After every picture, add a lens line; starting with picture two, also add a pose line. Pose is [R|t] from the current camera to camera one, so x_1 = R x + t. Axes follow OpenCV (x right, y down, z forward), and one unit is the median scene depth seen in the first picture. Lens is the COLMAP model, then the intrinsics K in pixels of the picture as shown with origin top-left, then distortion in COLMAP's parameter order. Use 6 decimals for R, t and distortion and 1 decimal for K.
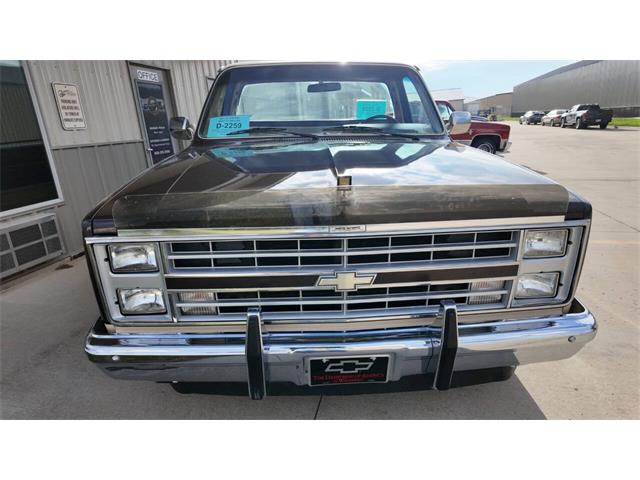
lens RADIAL K [[378.4, 0, 321.9], [0, 378.4, 237.4], [0, 0, 1]] dist [0.033776, -0.034293]
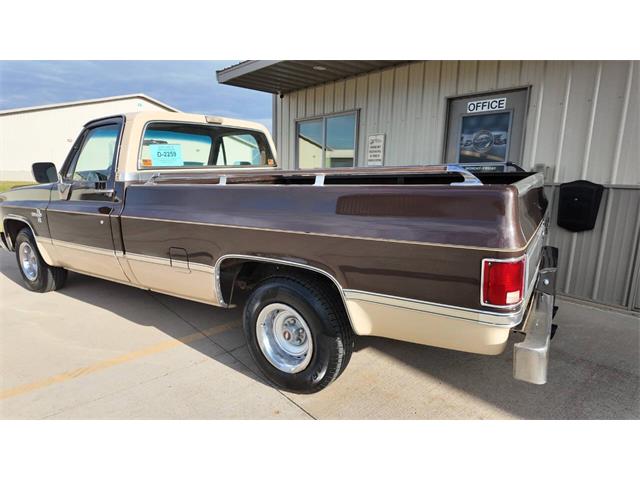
lens RADIAL K [[378.4, 0, 321.9], [0, 378.4, 237.4], [0, 0, 1]] dist [0.033776, -0.034293]
pose [[-0.586884, 0.162650, -0.793166, 0.600795], [-0.230903, 0.905314, 0.356498, -0.520573], [0.776048, 0.392367, -0.493758, 1.706411]]
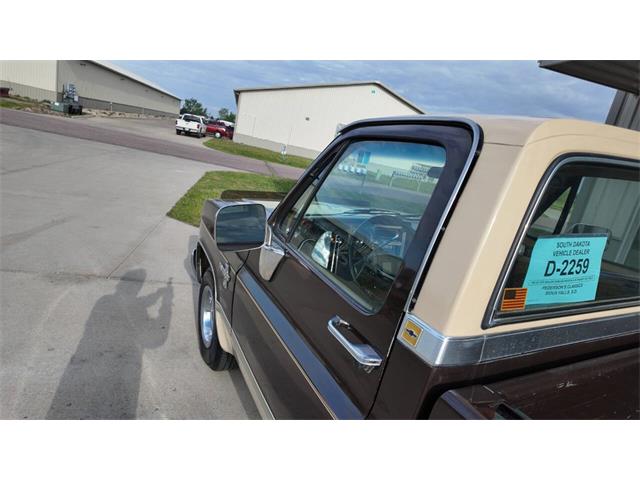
lens RADIAL K [[378.4, 0, 321.9], [0, 378.4, 237.4], [0, 0, 1]] dist [0.033776, -0.034293]
pose [[-0.902845, -0.027944, -0.429057, 0.362419], [-0.259208, 0.831537, 0.491281, -0.407423], [0.343049, 0.554765, -0.757993, 1.091569]]
